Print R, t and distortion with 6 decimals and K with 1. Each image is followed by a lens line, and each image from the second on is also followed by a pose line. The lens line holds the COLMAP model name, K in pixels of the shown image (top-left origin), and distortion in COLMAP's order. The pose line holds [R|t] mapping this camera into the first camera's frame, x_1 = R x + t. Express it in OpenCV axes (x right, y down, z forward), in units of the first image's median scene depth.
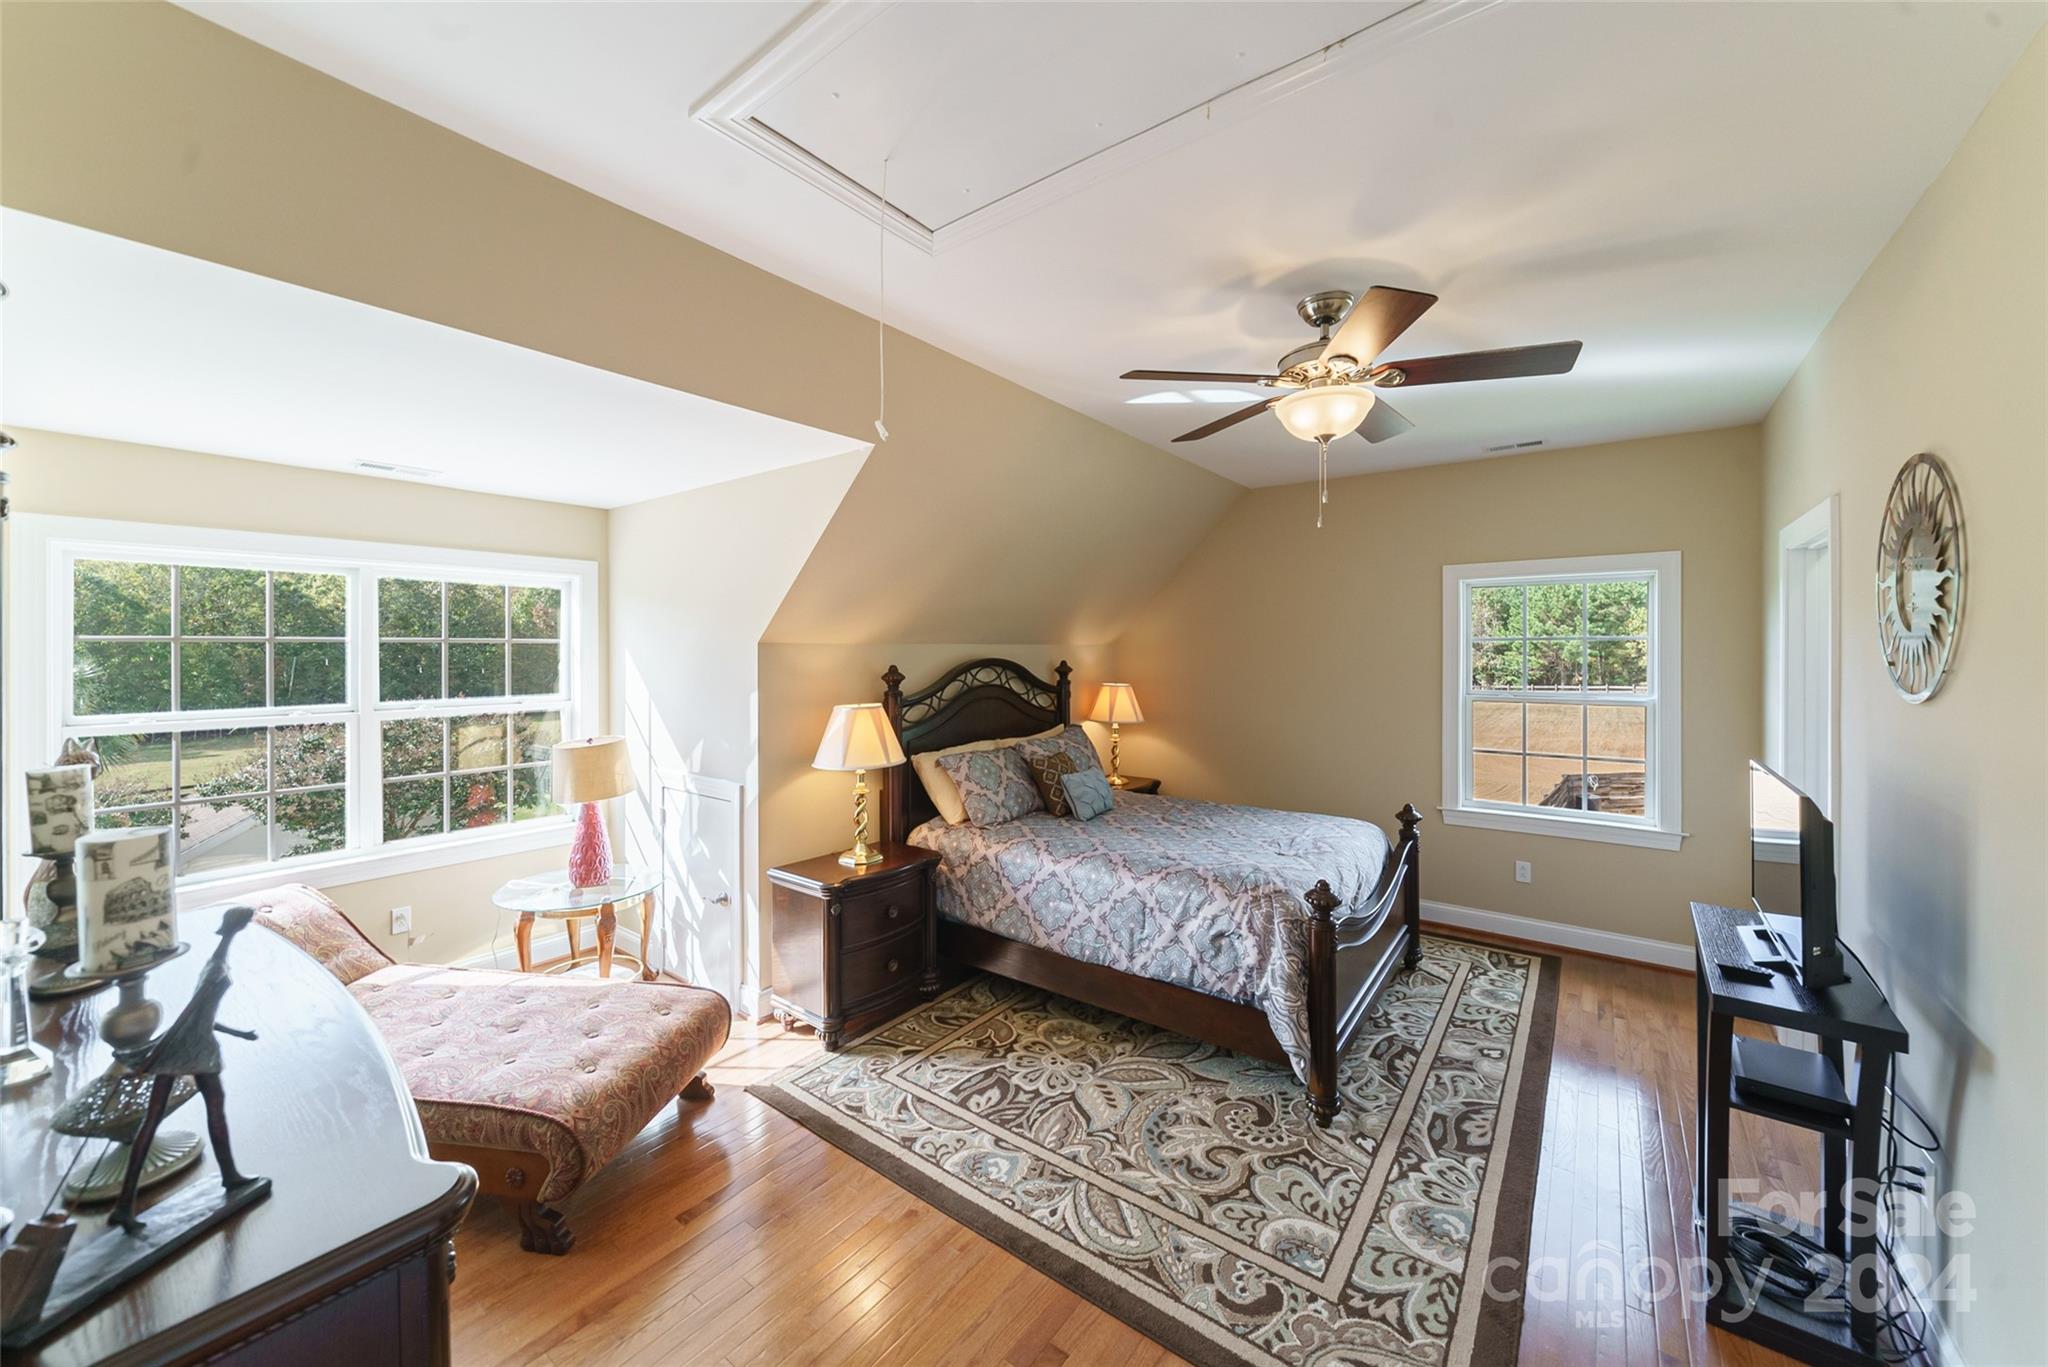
lens RADIAL K [[743.7, 0, 1022.9], [0, 743.7, 661.2], [0, 0, 1]] dist [0.023358, 0.000071]
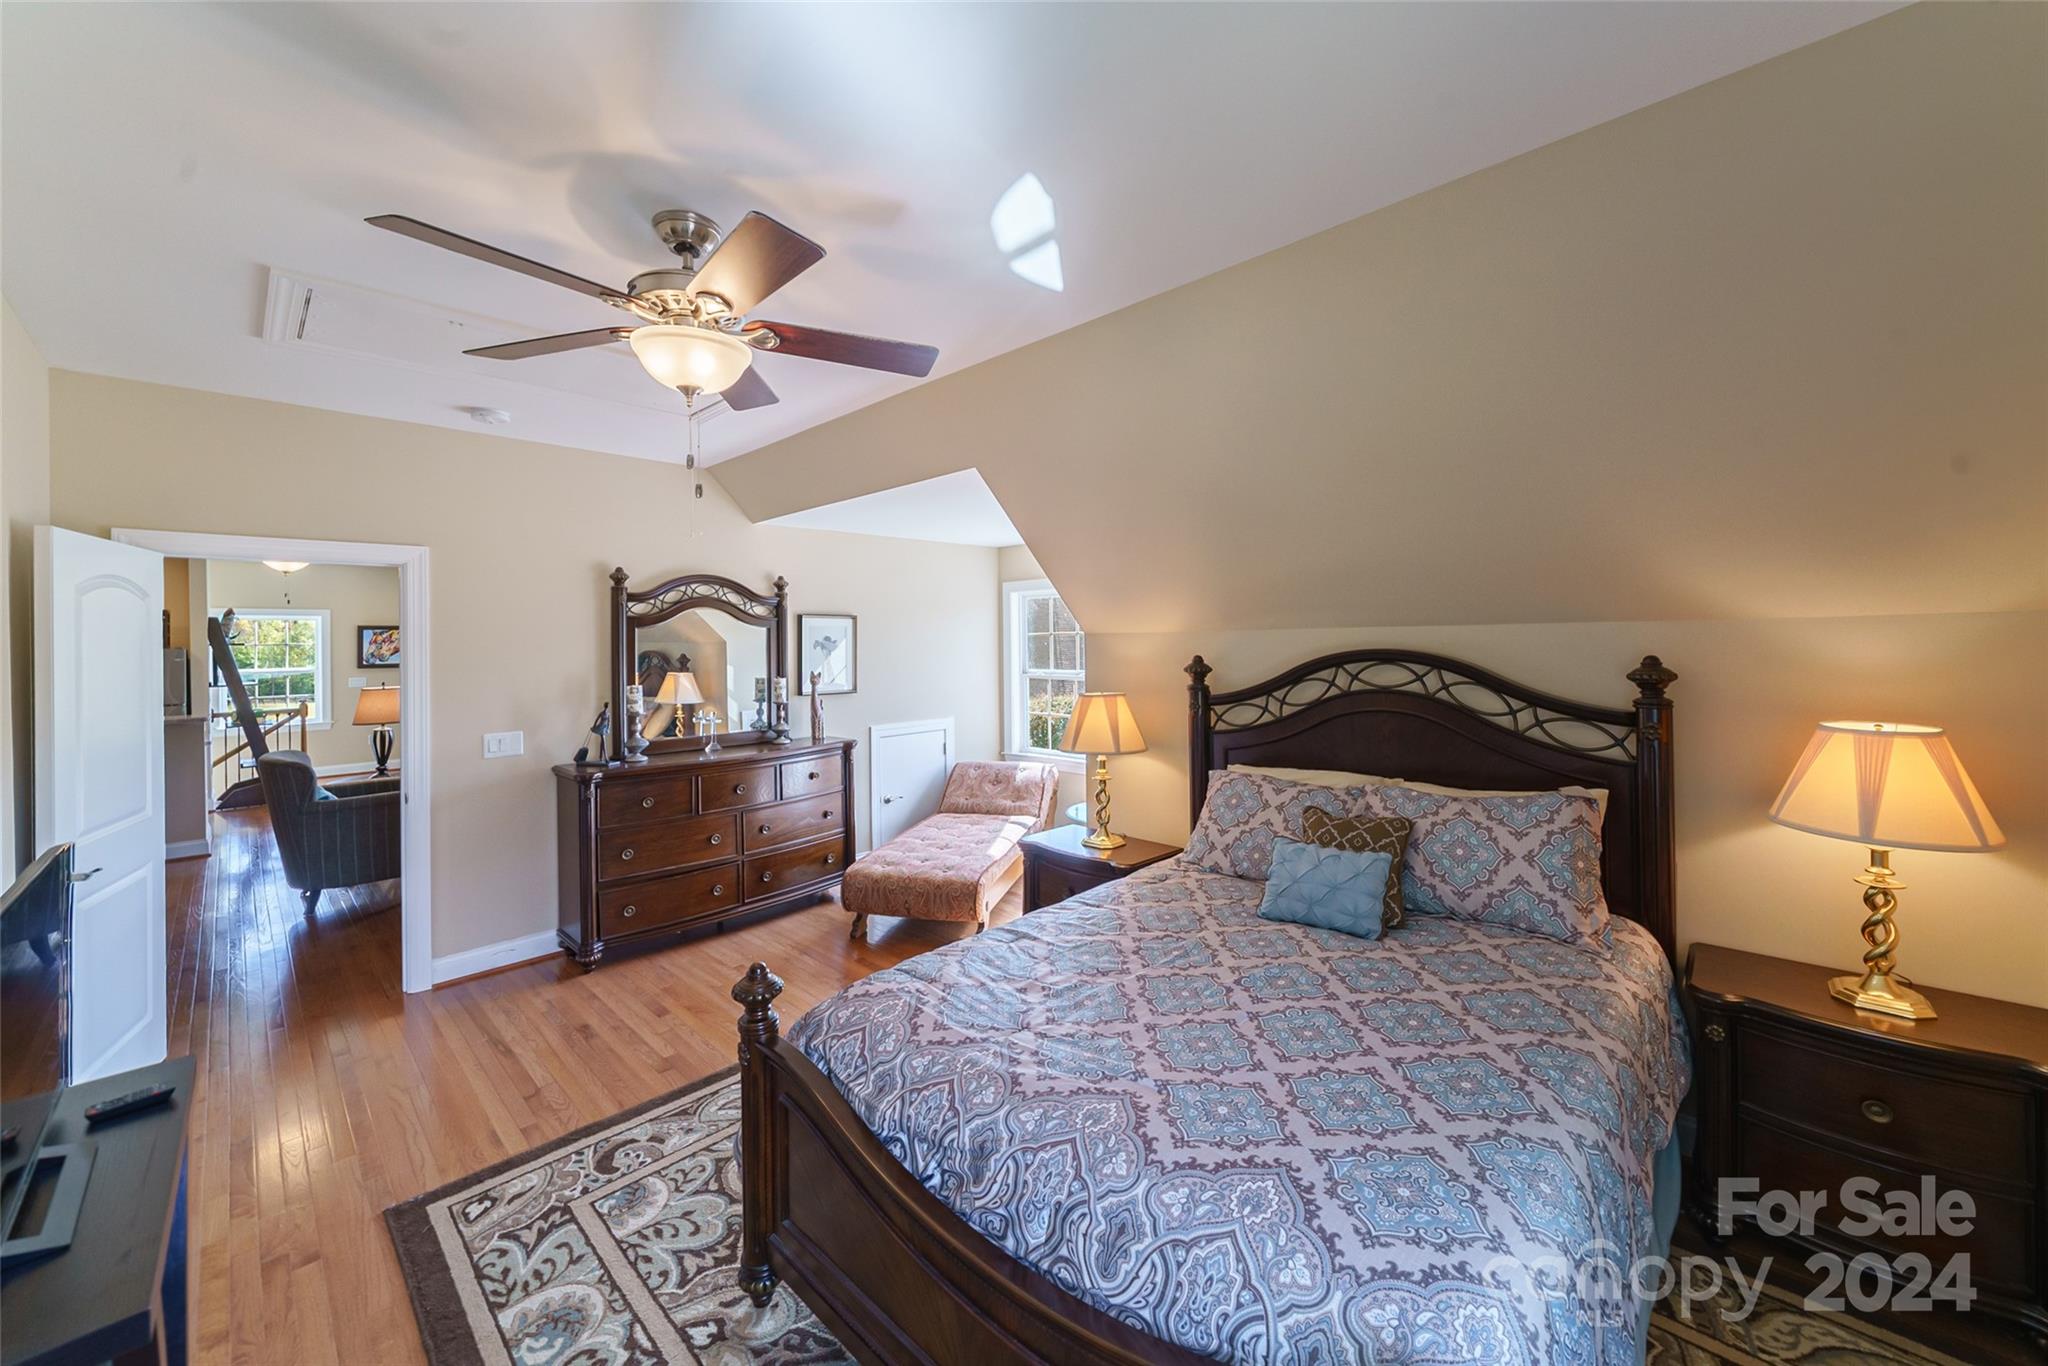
lens RADIAL K [[743.7, 0, 1007.6], [0, 743.7, 650.2], [0, 0, 1]] dist [0.023358, 0.000071]
pose [[-0.100401, 0.020836, -0.994729, 1.307902], [0.003202, 0.999782, 0.020619, -0.035482], [0.994942, -0.001115, -0.100446, 1.568104]]
